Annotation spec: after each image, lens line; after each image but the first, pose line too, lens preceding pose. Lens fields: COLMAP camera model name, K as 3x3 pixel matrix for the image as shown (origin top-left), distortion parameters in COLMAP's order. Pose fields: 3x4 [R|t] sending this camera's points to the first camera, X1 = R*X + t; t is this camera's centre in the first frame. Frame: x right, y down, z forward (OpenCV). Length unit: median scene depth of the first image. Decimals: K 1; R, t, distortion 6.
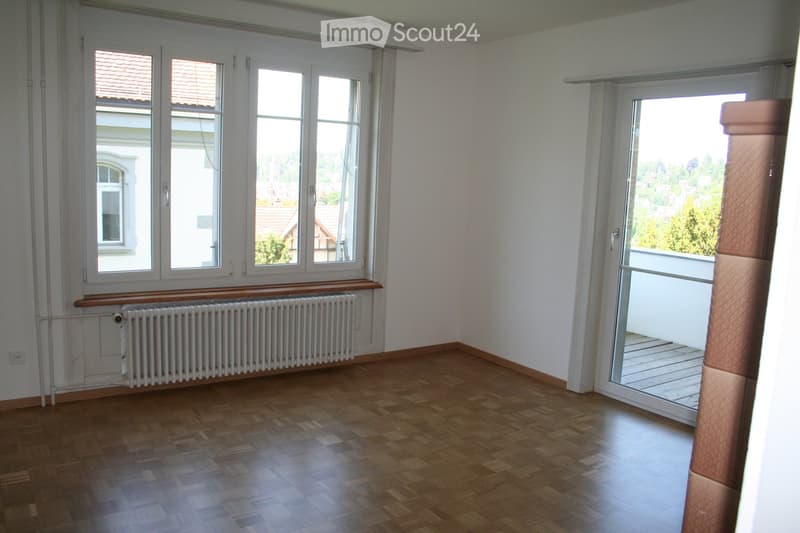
lens RADIAL K [[672.8, 0, 399.2], [0, 672.8, 262.2], [0, 0, 1]] dist [-0.149751, 0.132505]
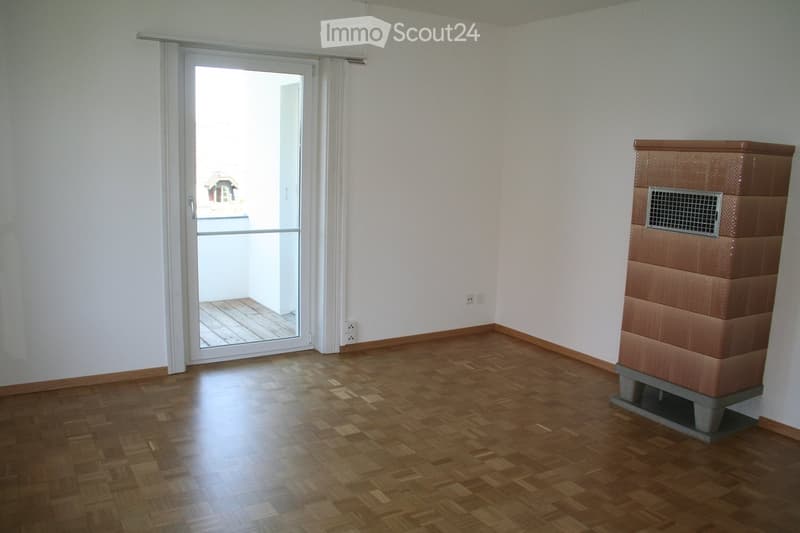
lens RADIAL K [[672.8, 0, 399.5], [0, 672.8, 266.4], [0, 0, 1]] dist [-0.149751, 0.132505]
pose [[0.047801, -0.209132, 0.976718, -0.635814], [0.100048, 0.973921, 0.203636, -0.118454], [-0.993834, 0.087984, 0.067478, 0.627282]]
